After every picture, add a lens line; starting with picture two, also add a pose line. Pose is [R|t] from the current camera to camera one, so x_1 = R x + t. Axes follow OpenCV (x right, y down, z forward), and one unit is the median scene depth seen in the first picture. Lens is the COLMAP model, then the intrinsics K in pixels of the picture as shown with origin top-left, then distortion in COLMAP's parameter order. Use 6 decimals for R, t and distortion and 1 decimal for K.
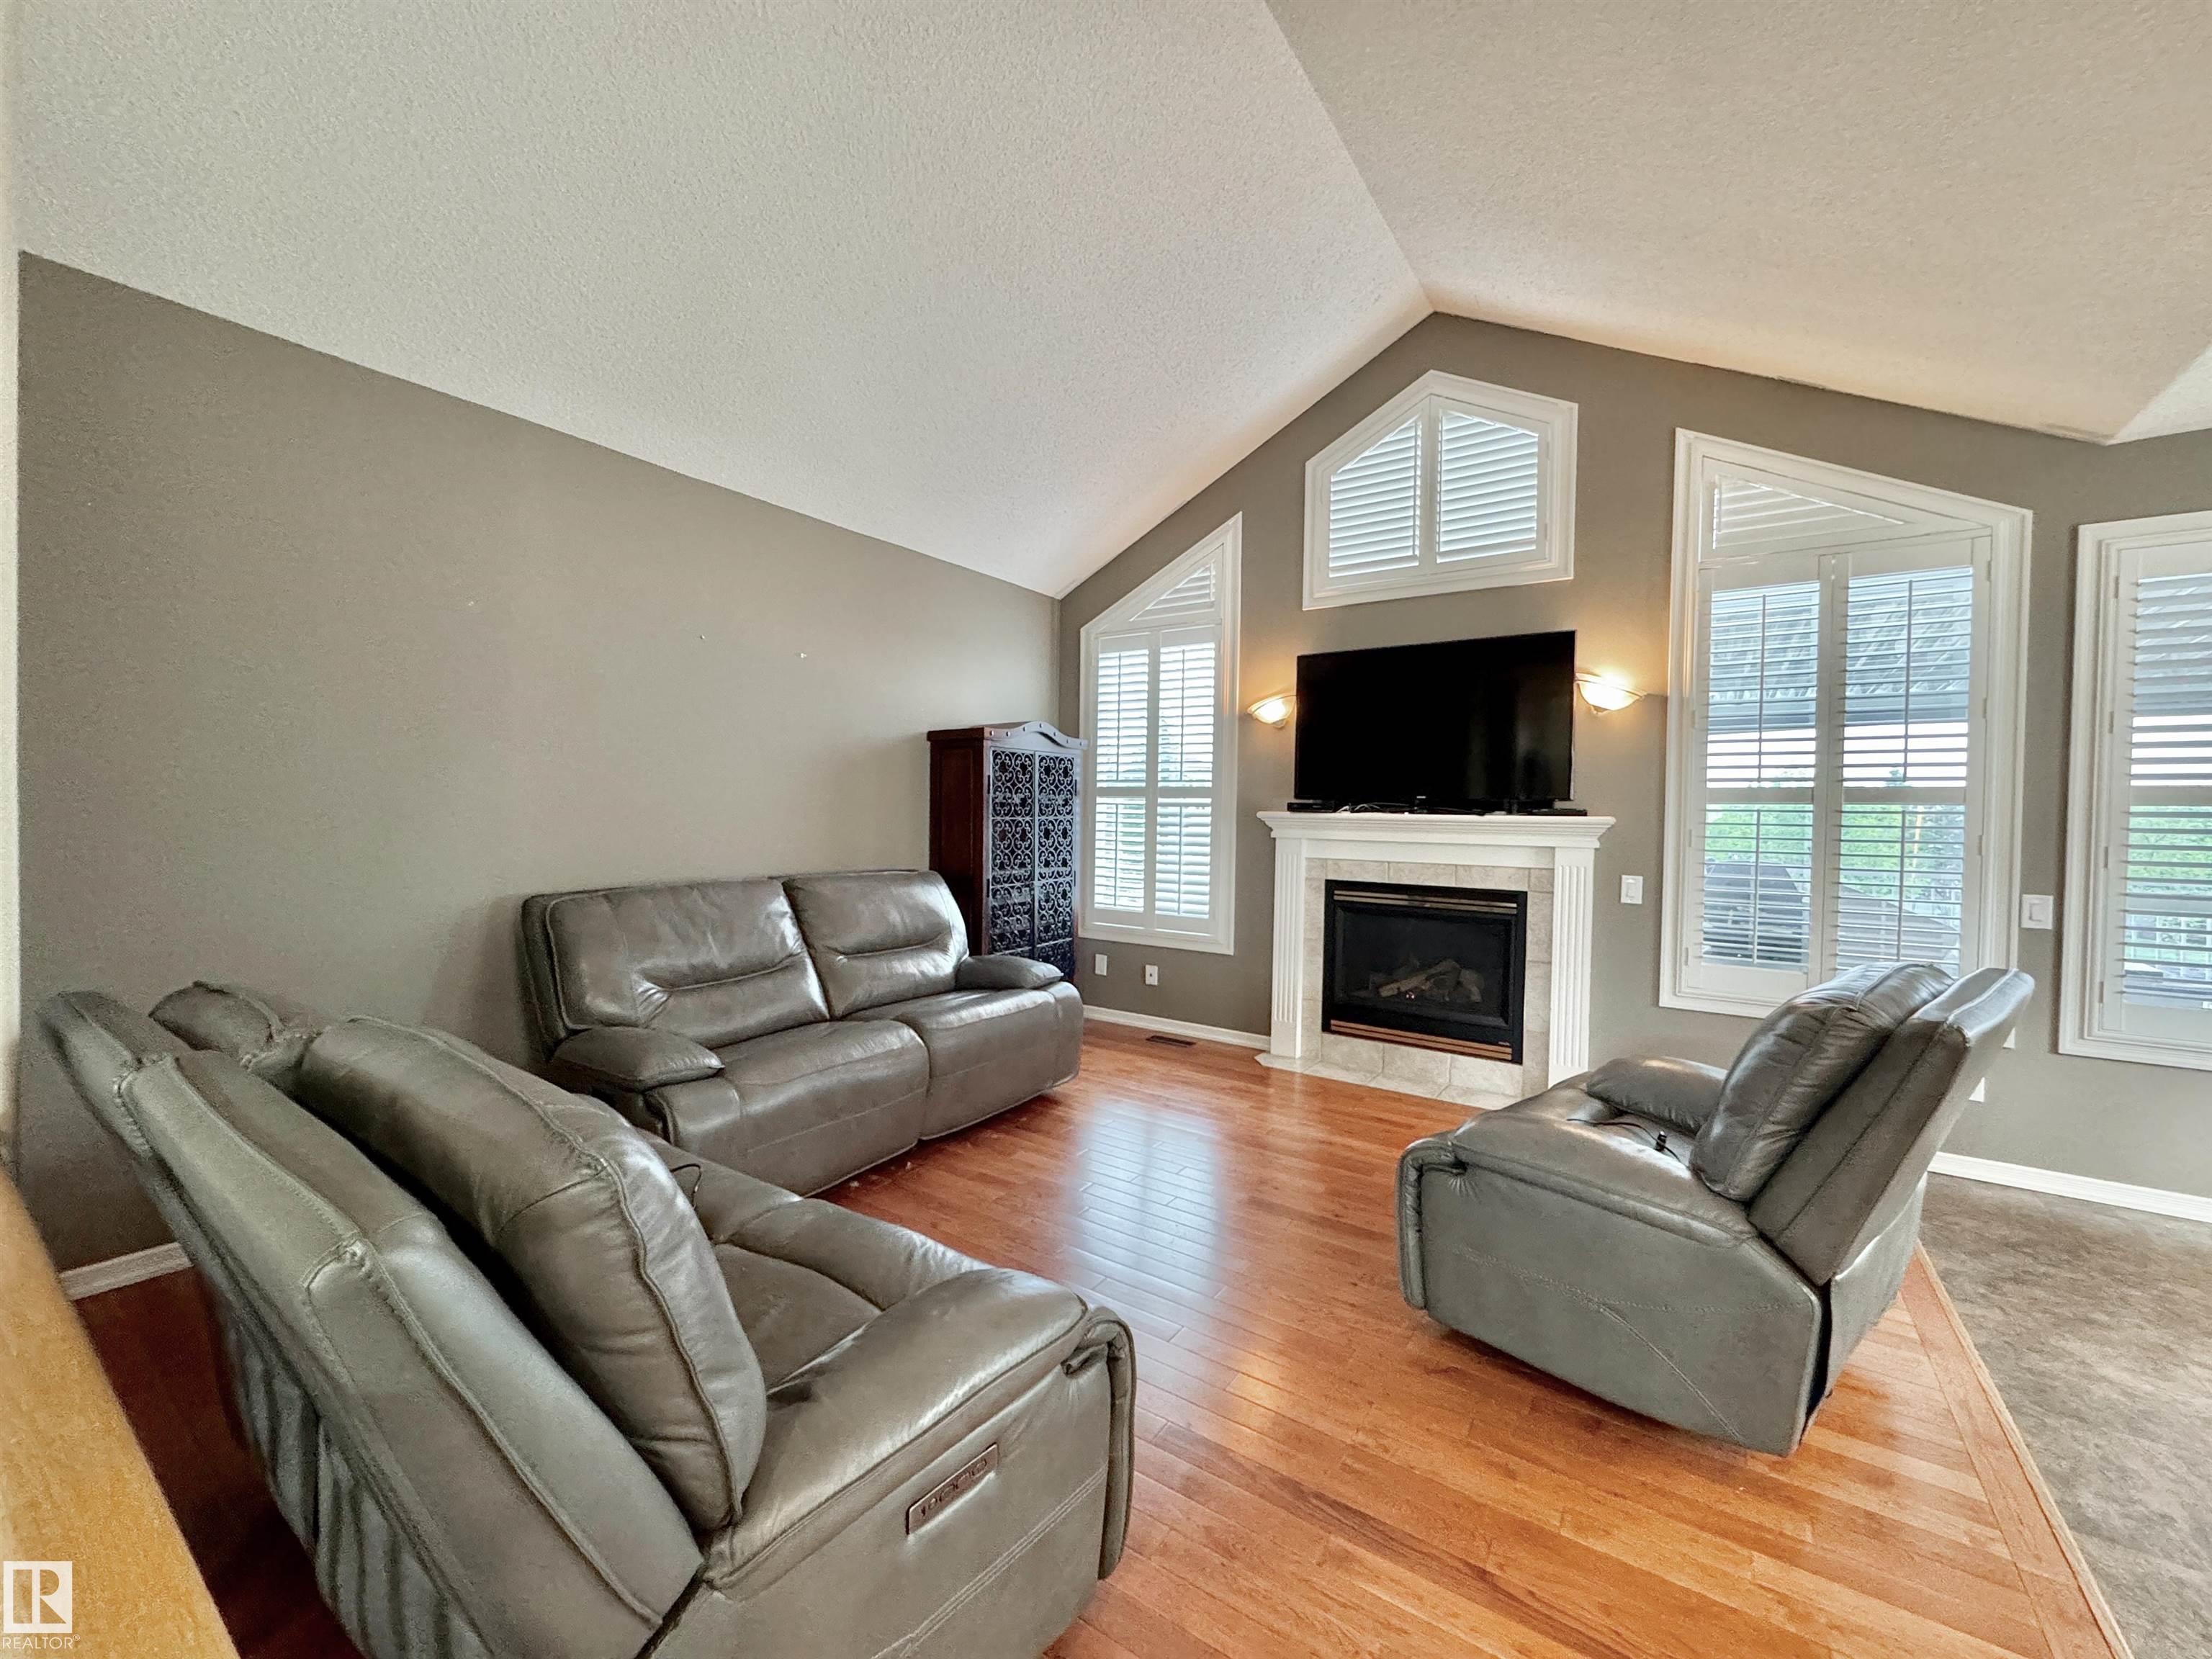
lens RADIAL K [[882.1, 0, 1104.7], [0, 882.1, 827.2], [0, 0, 1]] dist [-0.002091, -0.000280]
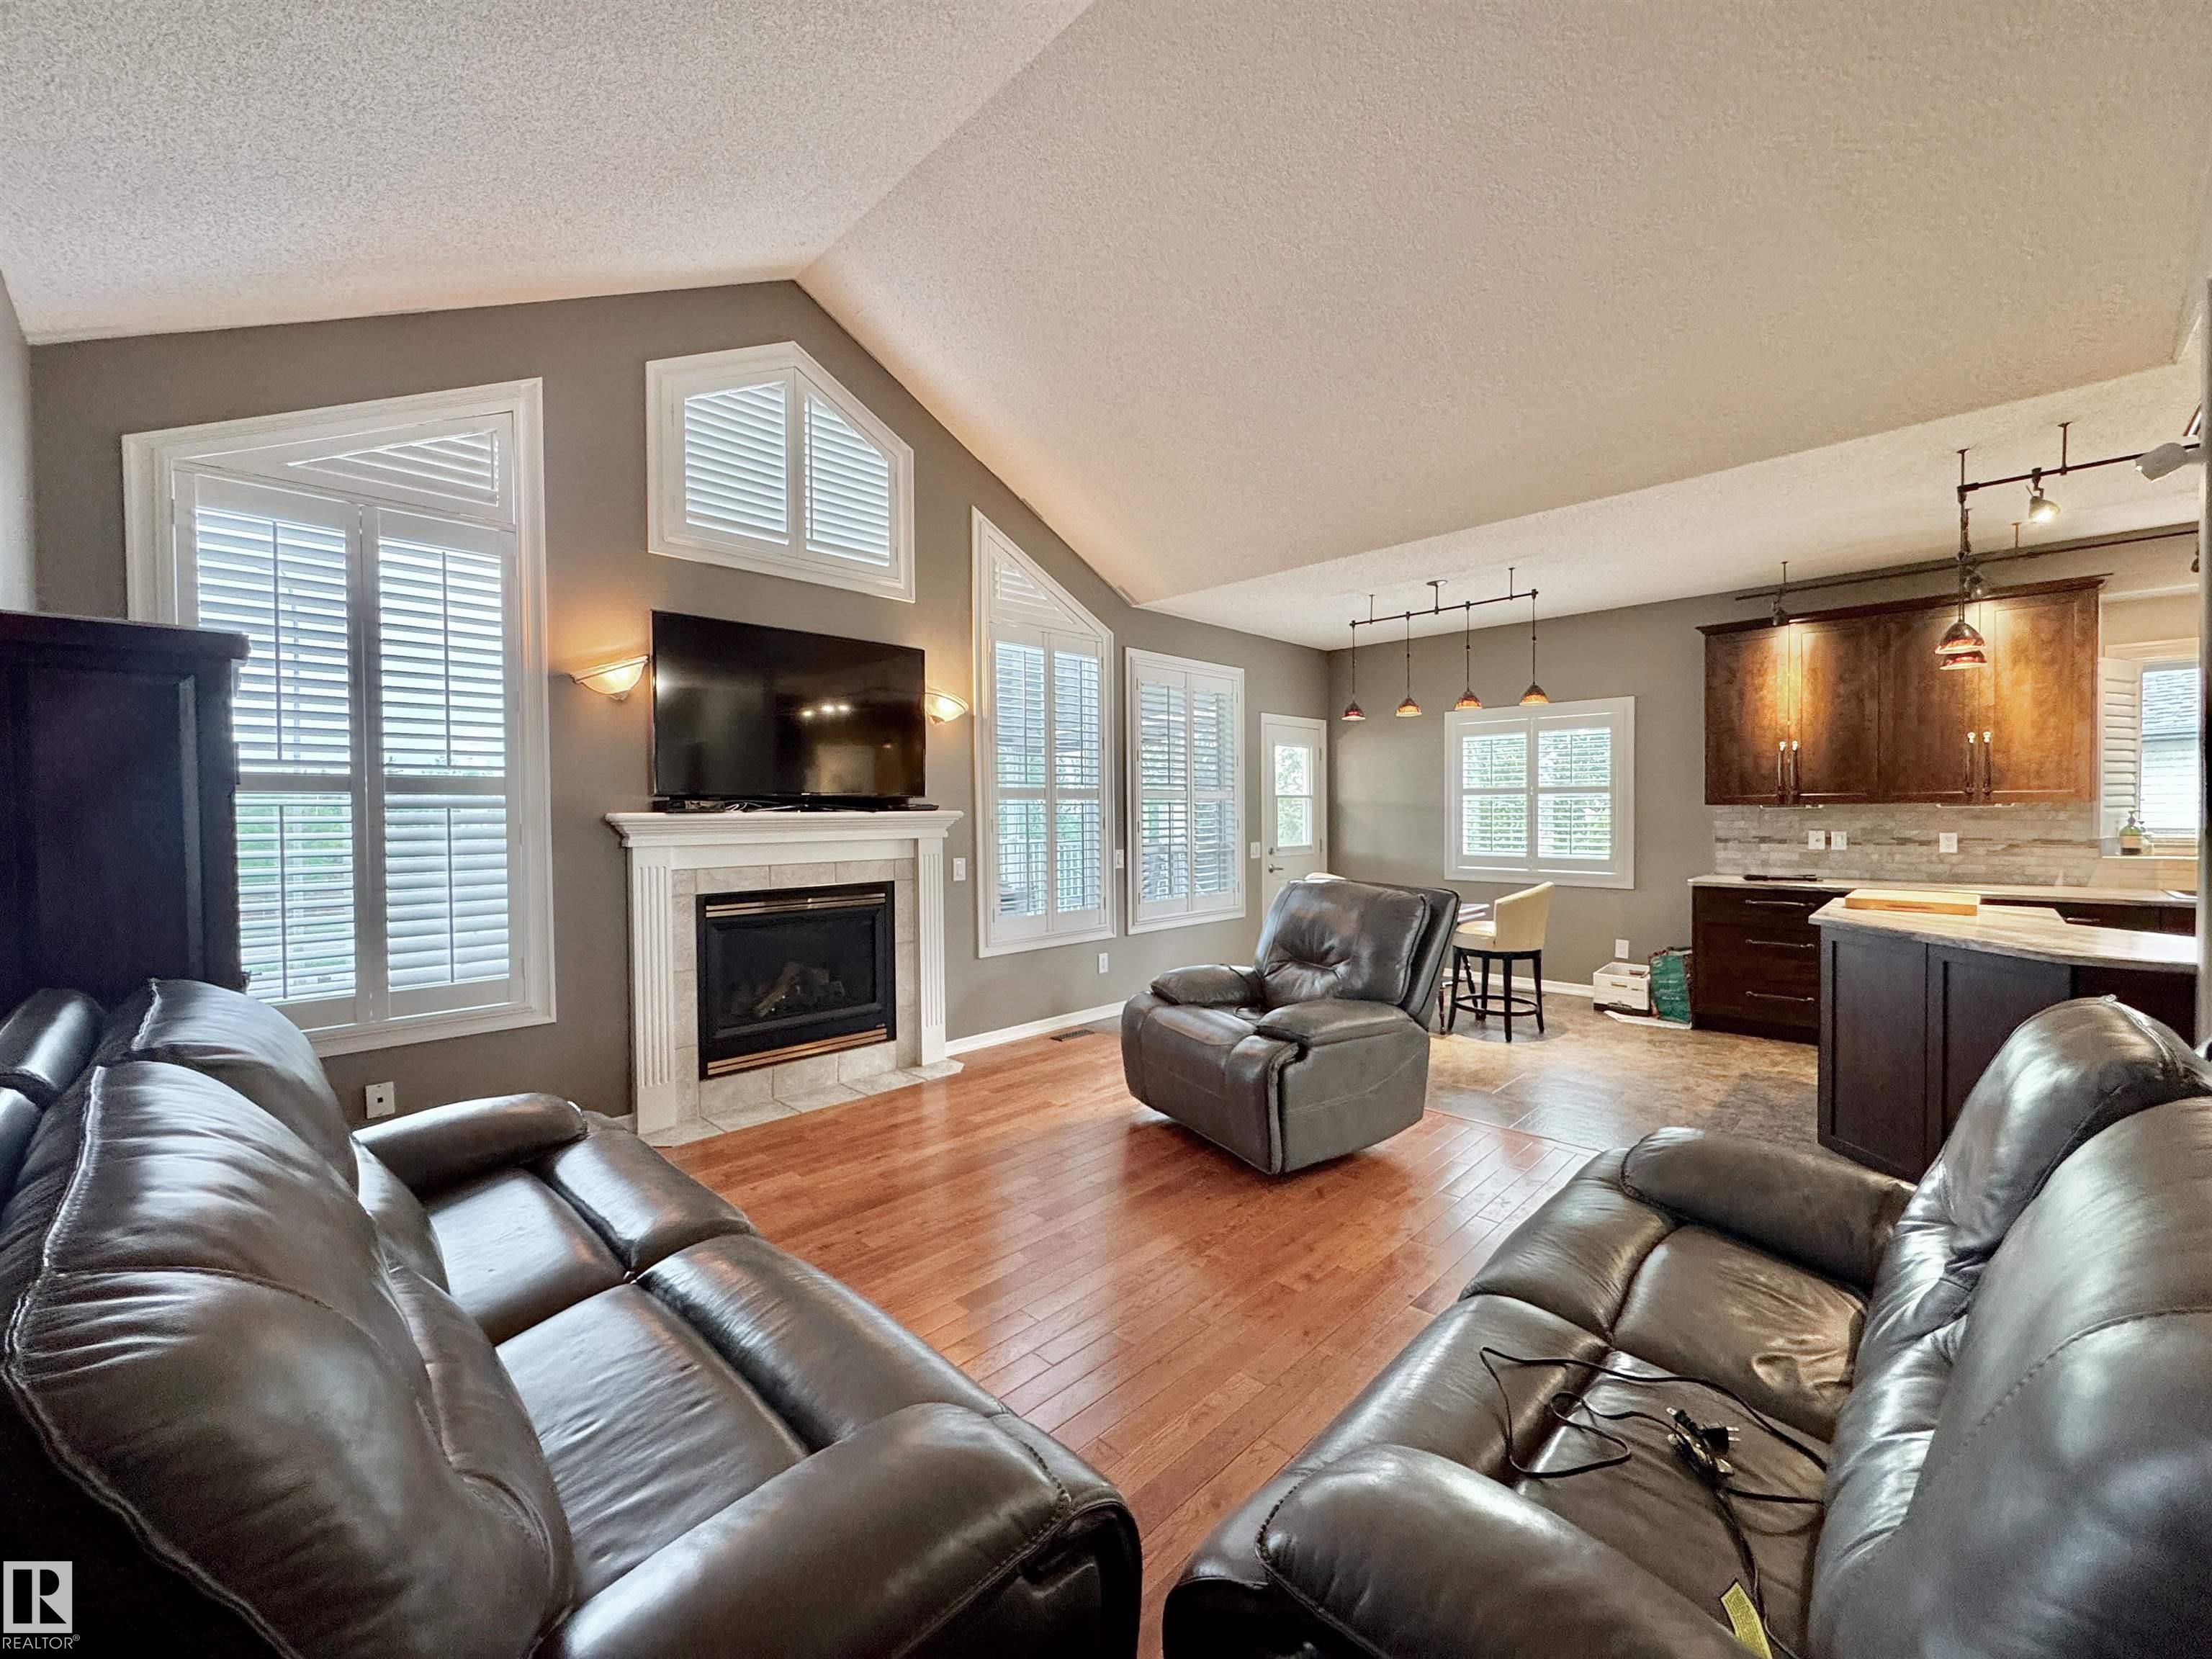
lens RADIAL K [[882.1, 0, 1104.7], [0, 882.1, 827.2], [0, 0, 1]] dist [-0.002091, -0.000280]
pose [[0.178110, -0.036172, 0.983346, -0.612323], [0.030885, 0.999037, 0.031155, -0.021424], [-0.983526, 0.024822, 0.179056, 0.613740]]
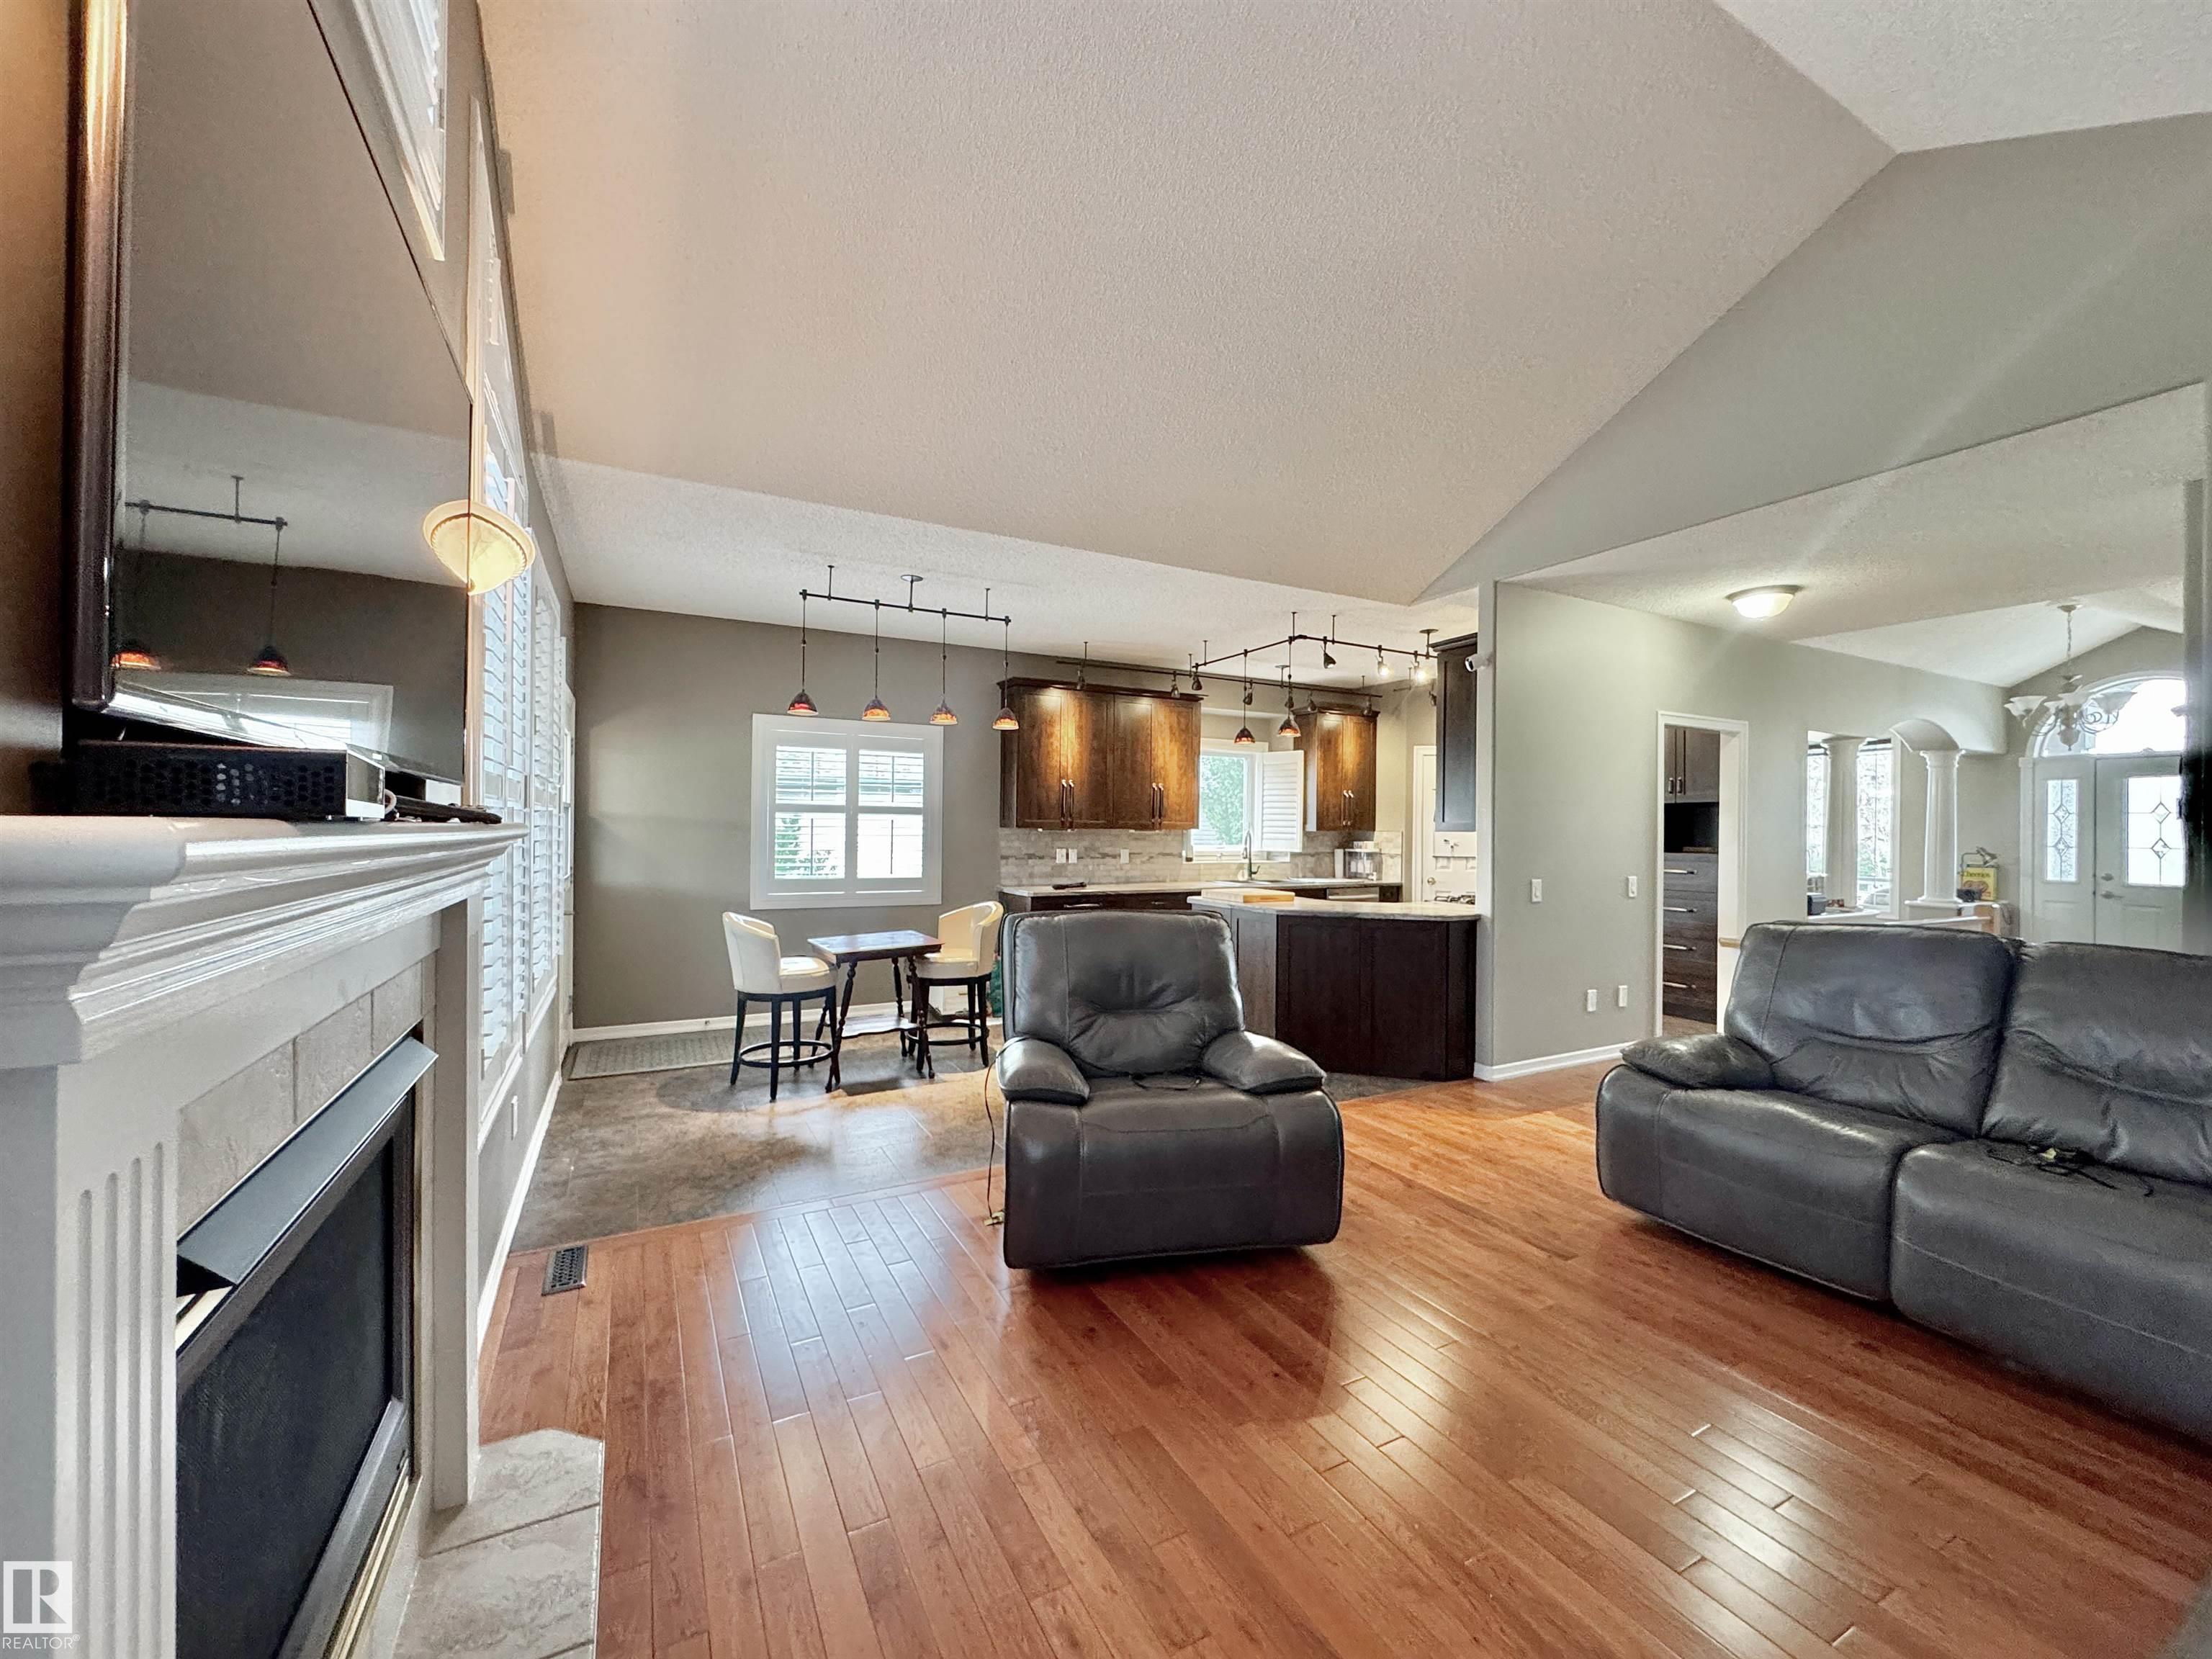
lens RADIAL K [[882.1, 0, 1104.7], [0, 882.1, 827.2], [0, 0, 1]] dist [-0.002091, -0.000280]
pose [[-0.885759, -0.024175, 0.463515, 0.048282], [-0.015334, 0.999622, 0.022834, -0.025598], [-0.463892, 0.013118, -0.885795, 1.347797]]
